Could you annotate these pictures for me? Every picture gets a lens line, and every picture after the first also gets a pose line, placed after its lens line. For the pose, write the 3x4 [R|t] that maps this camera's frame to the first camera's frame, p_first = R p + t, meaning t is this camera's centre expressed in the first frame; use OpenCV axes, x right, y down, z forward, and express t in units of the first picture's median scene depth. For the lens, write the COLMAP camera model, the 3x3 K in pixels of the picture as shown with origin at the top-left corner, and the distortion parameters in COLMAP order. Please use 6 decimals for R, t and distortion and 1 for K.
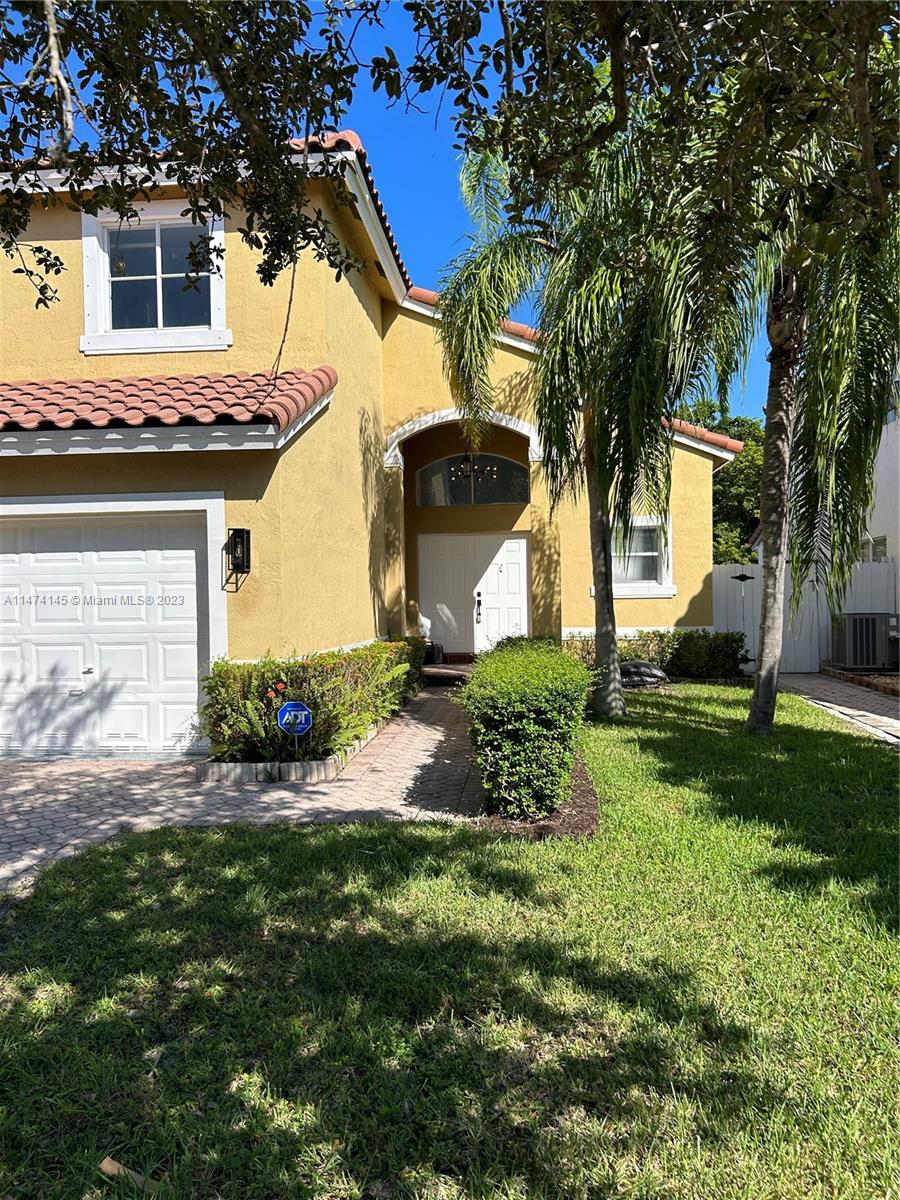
lens RADIAL K [[907.8, 0, 444.7], [0, 907.8, 604.0], [0, 0, 1]] dist [0.029820, -0.030864]
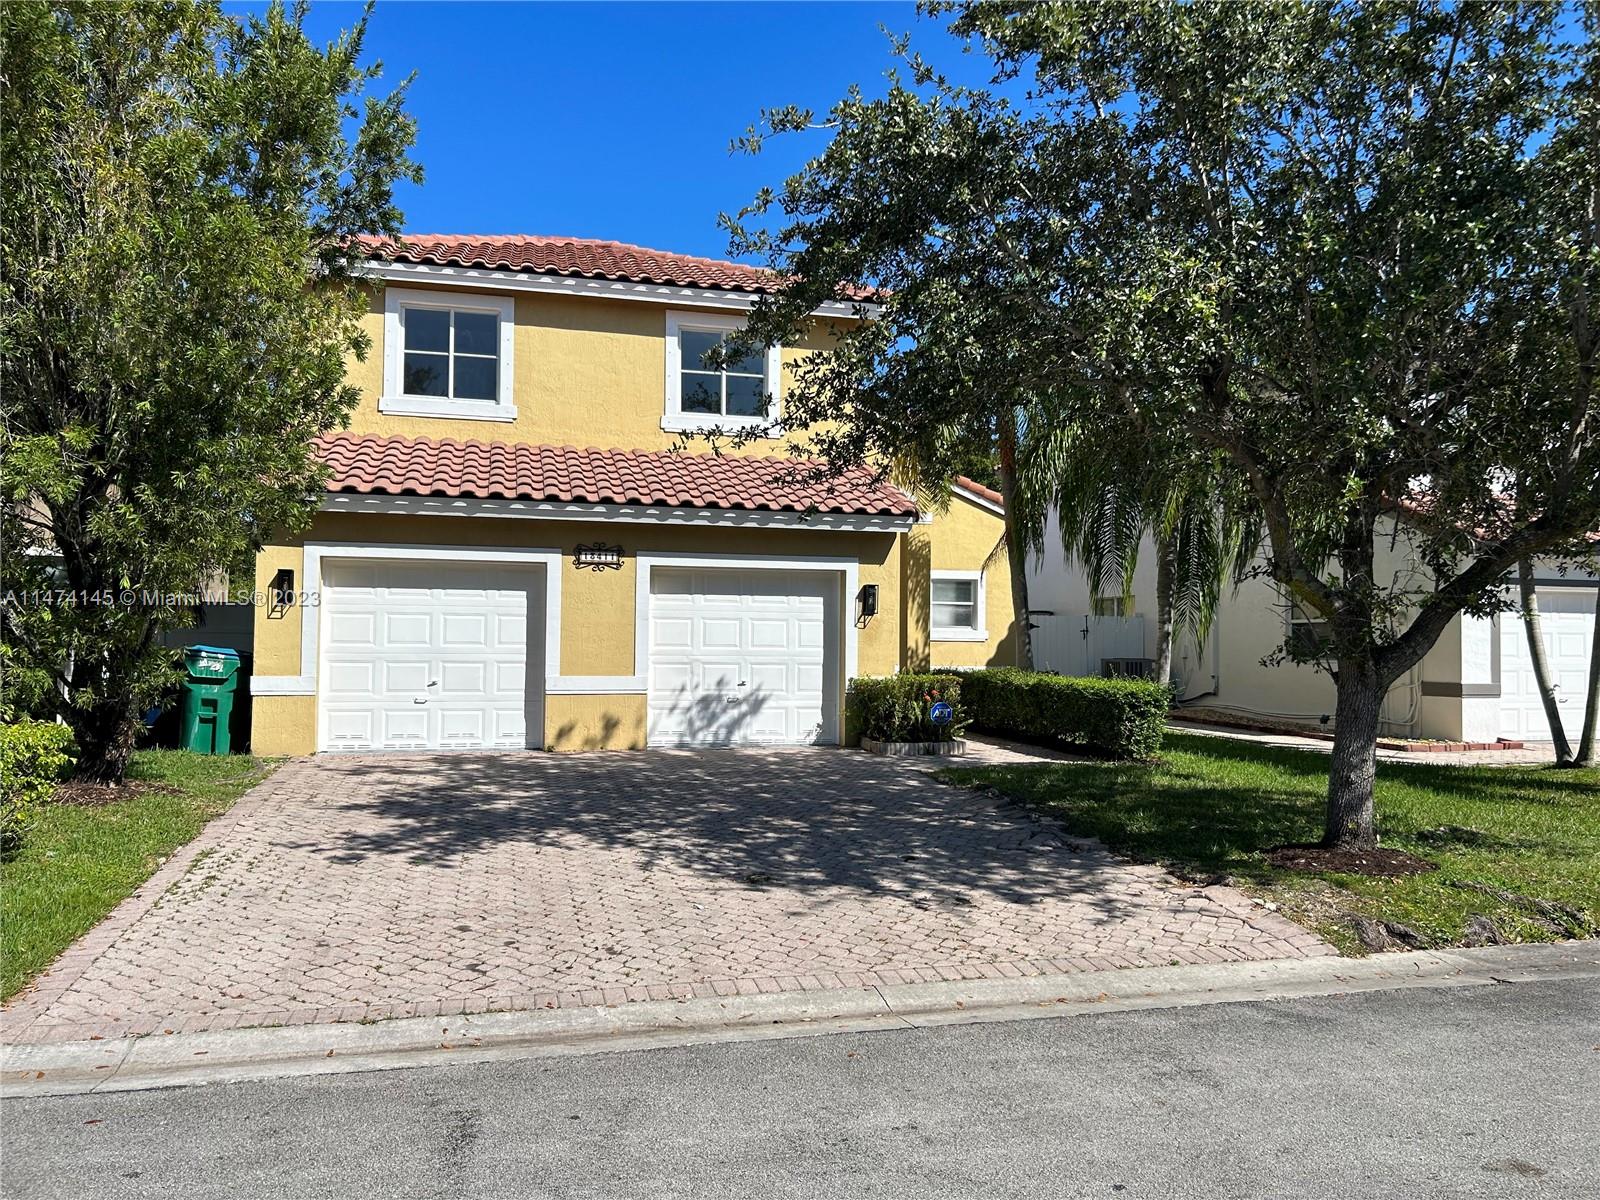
lens RADIAL K [[1210.4, 0, 807.1], [0, 1210.4, 595.6], [0, 0, 1]] dist [0.029820, -0.030864]
pose [[0.952997, 0.039593, 0.300383, -0.844219], [-0.027111, 0.998591, -0.045609, 0.022275], [-0.301766, 0.035322, 0.952728, -0.737928]]
